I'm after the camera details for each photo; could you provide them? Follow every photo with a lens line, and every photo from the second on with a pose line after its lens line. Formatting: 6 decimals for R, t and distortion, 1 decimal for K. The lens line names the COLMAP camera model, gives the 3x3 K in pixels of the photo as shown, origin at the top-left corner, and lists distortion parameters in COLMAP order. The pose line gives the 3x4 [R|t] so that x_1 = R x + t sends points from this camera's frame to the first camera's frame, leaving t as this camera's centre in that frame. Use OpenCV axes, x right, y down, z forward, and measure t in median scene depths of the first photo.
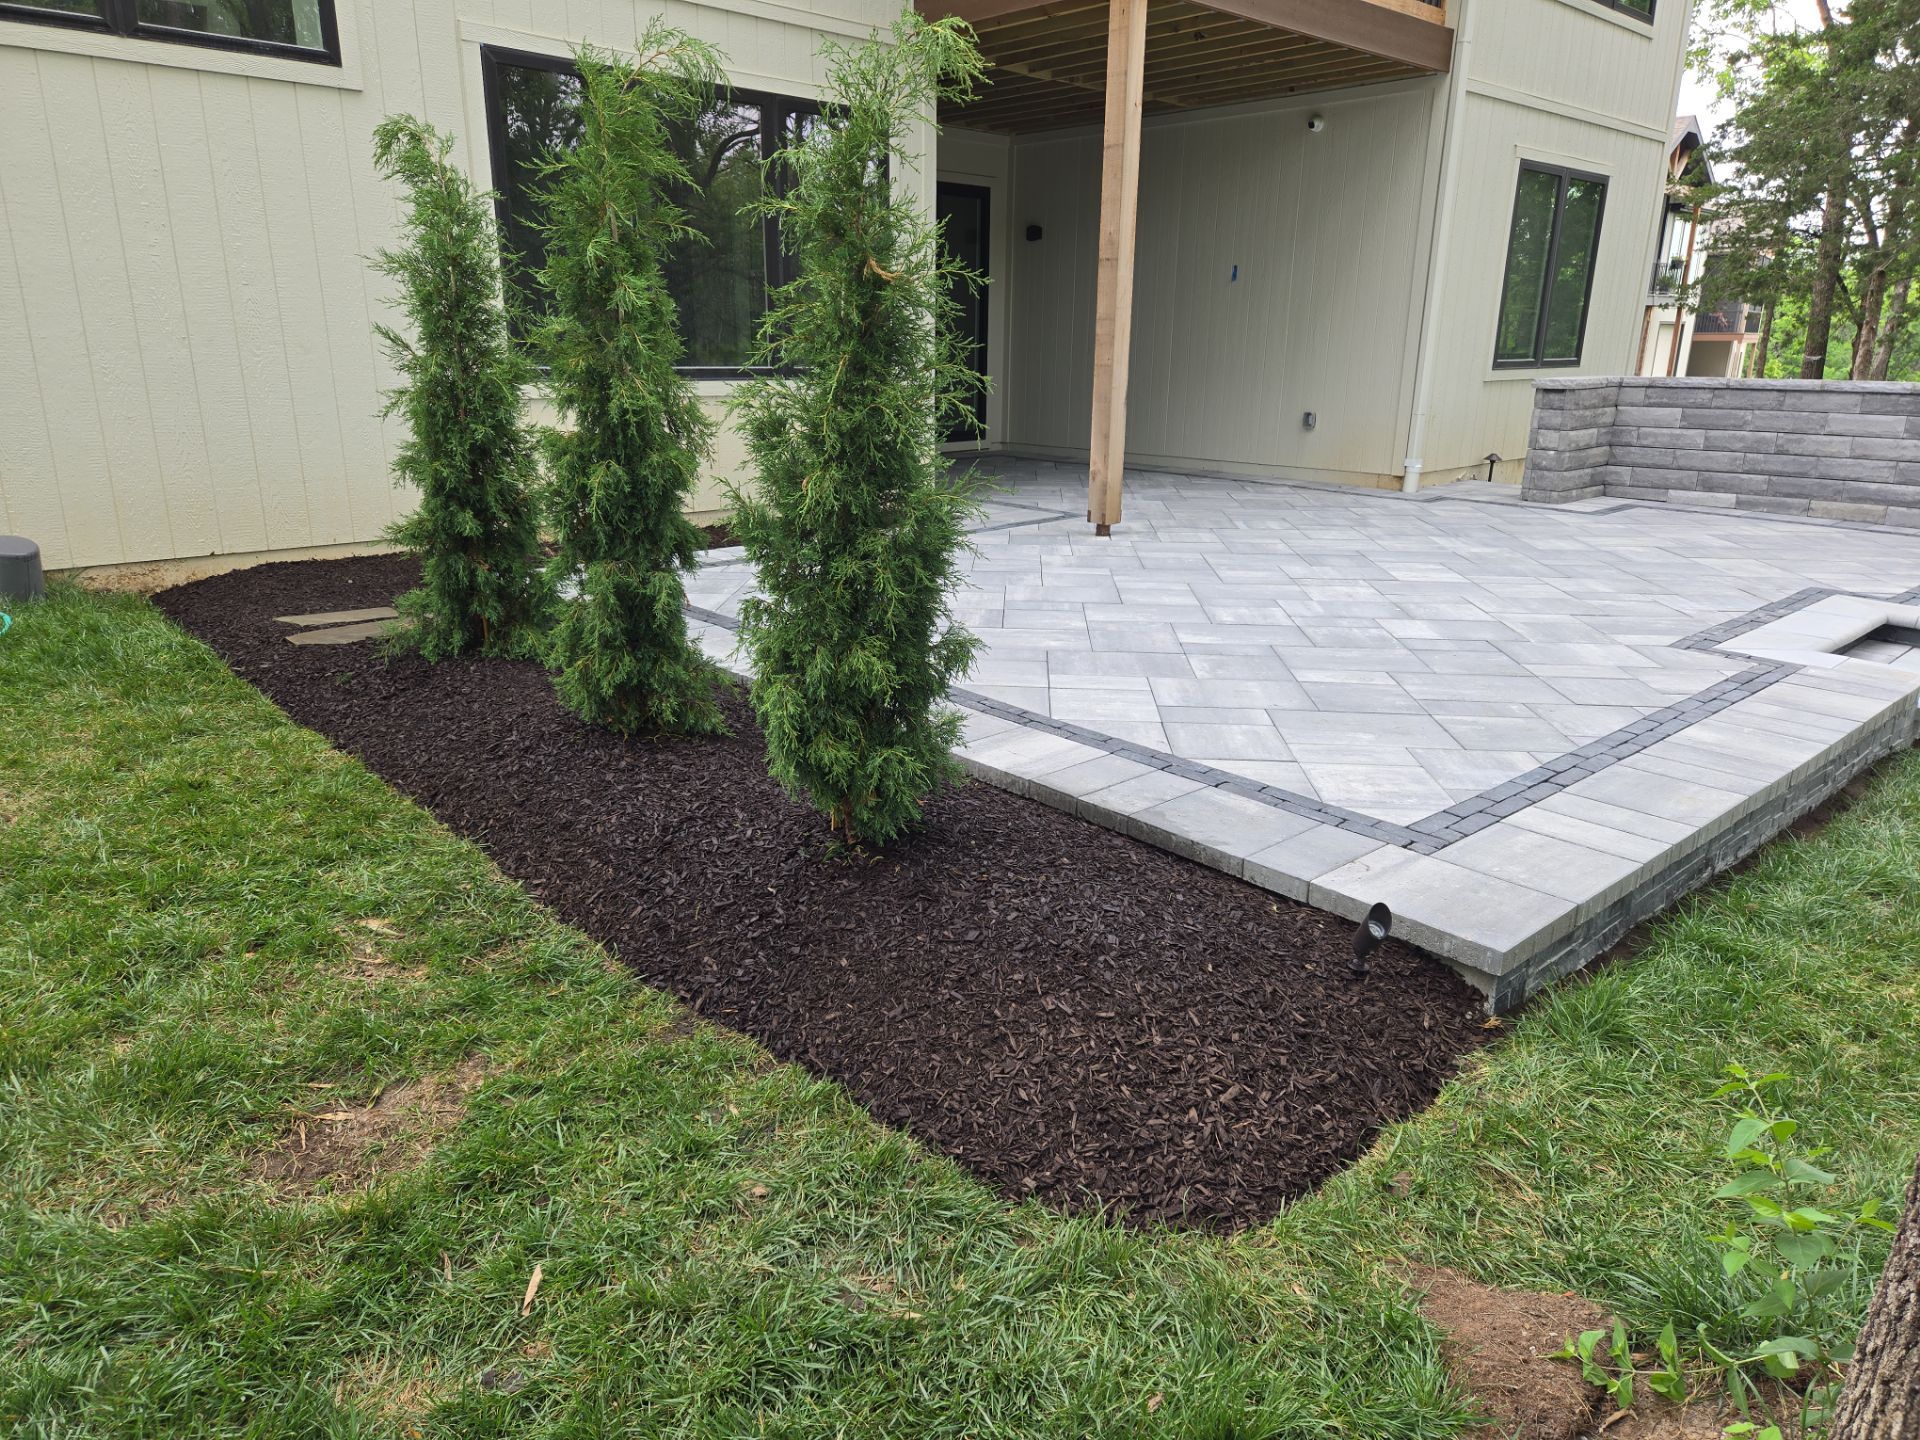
lens RADIAL K [[1283.1, 0, 954.0], [0, 1283.1, 711.1], [0, 0, 1]] dist [0.086545, -0.070175]
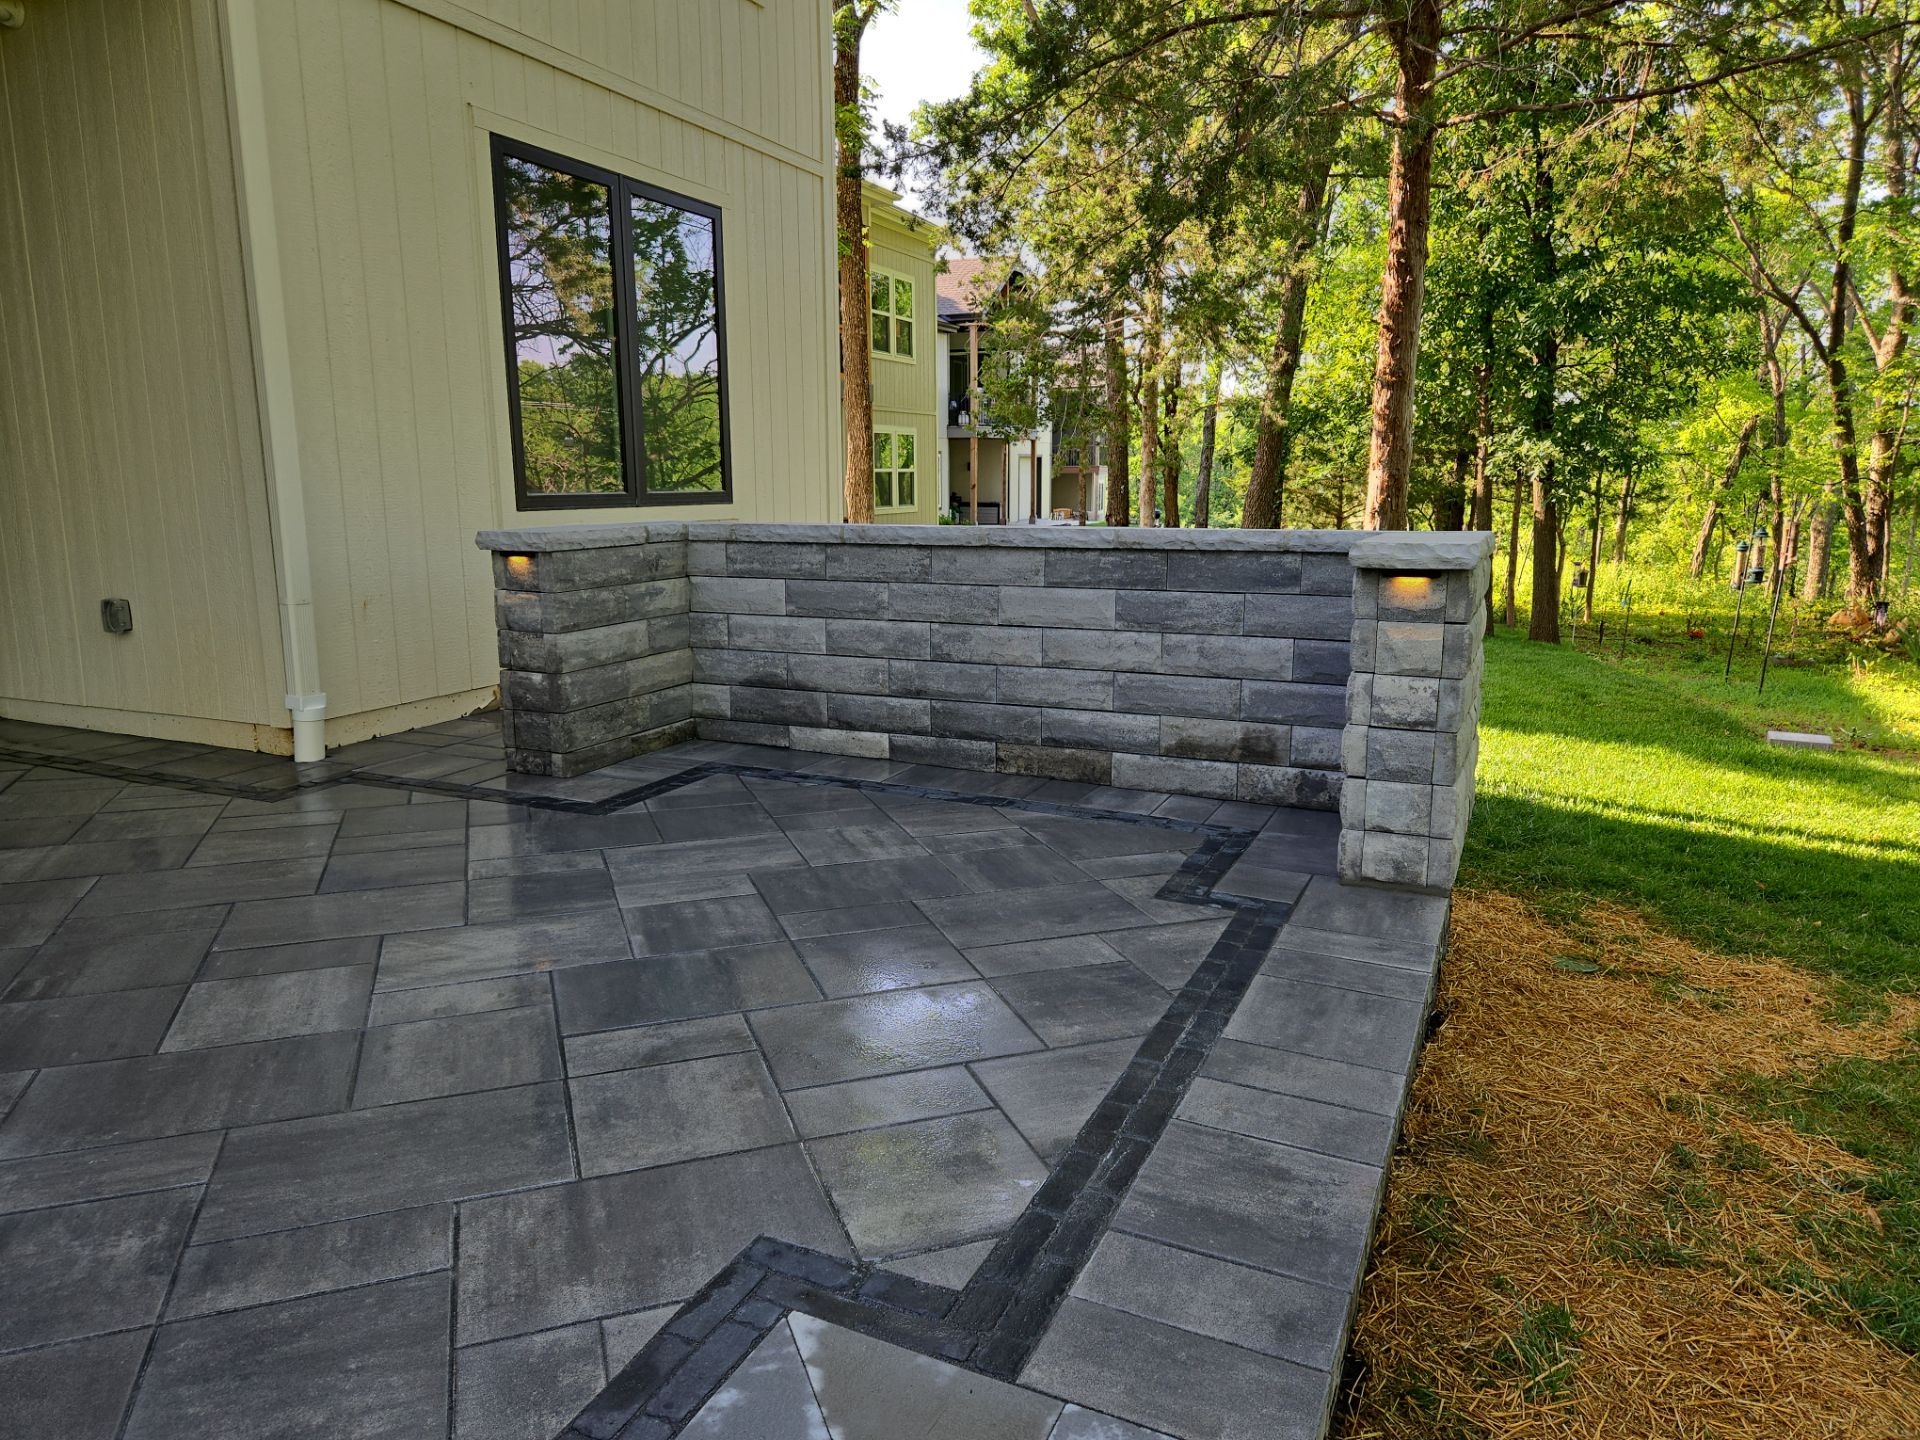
lens RADIAL K [[1283.1, 0, 954.0], [0, 1283.1, 711.1], [0, 0, 1]] dist [0.086545, -0.070175]
pose [[0.922936, -0.081939, 0.376131, 0.437383], [0.118371, 0.990152, -0.074753, -0.136221], [-0.366301, 0.113515, 0.923546, 0.516197]]
